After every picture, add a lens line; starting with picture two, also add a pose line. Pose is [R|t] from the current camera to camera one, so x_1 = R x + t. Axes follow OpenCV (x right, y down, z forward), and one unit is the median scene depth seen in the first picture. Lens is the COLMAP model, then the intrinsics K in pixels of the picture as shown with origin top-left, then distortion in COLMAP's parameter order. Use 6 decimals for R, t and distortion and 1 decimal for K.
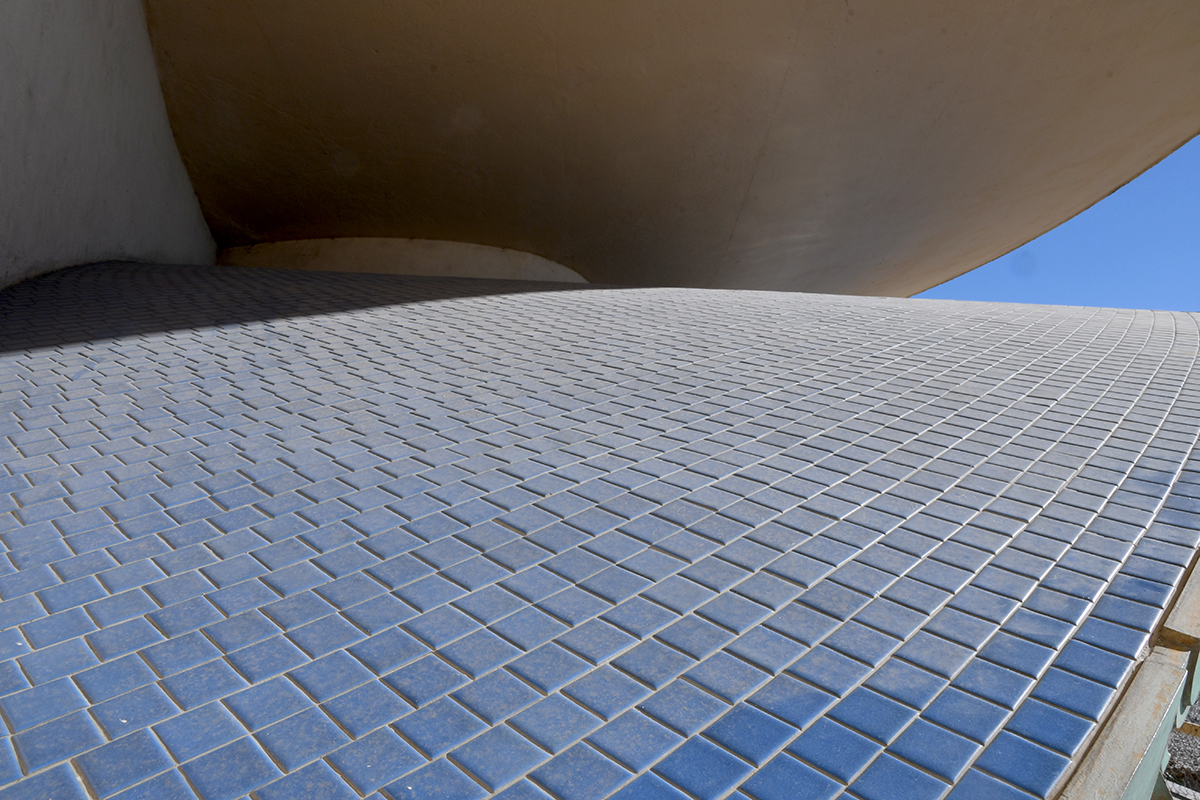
lens RADIAL K [[820.8, 0, 599.1], [0, 820.8, 432.2], [0, 0, 1]] dist [-0.105048, 0.033394]
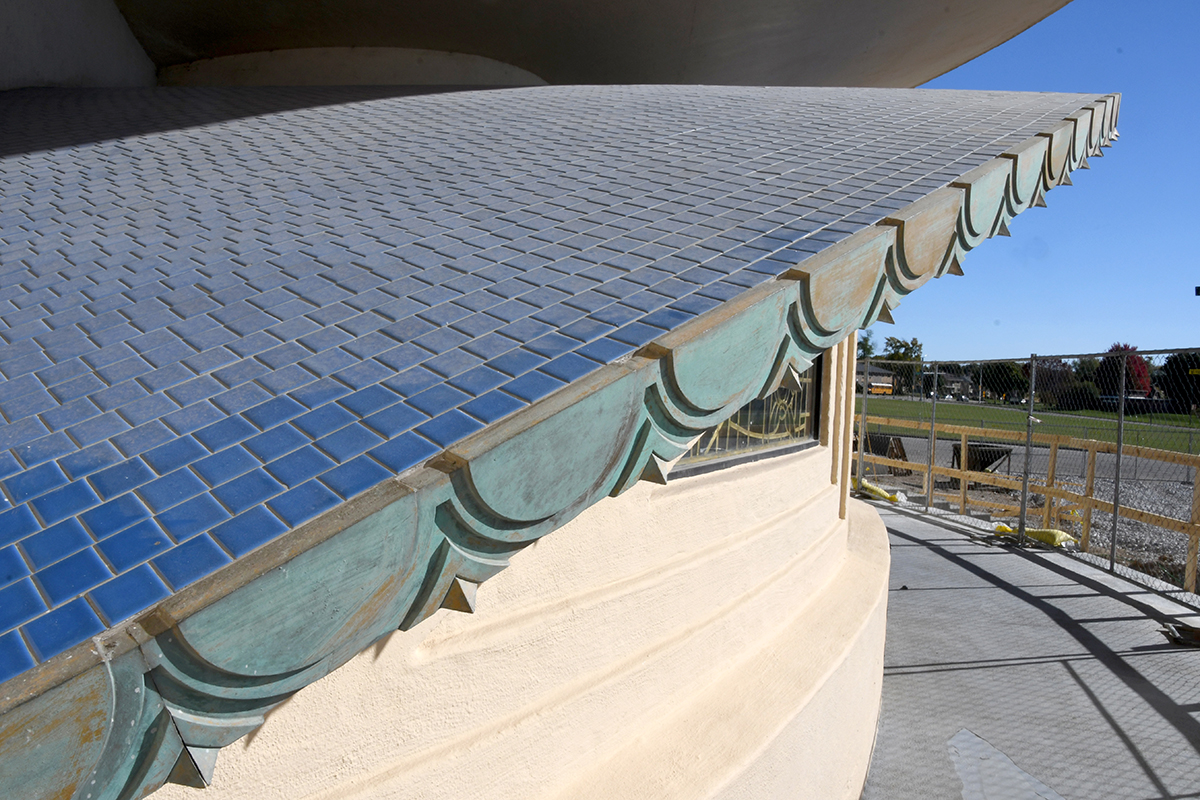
lens RADIAL K [[820.8, 0, 599.1], [0, 820.8, 432.2], [0, 0, 1]] dist [-0.105048, 0.033394]
pose [[0.999260, -0.026825, -0.027568, 0.439667], [0.032308, 0.974268, 0.223066, 0.061593], [0.020875, -0.223791, 0.974414, -0.205324]]
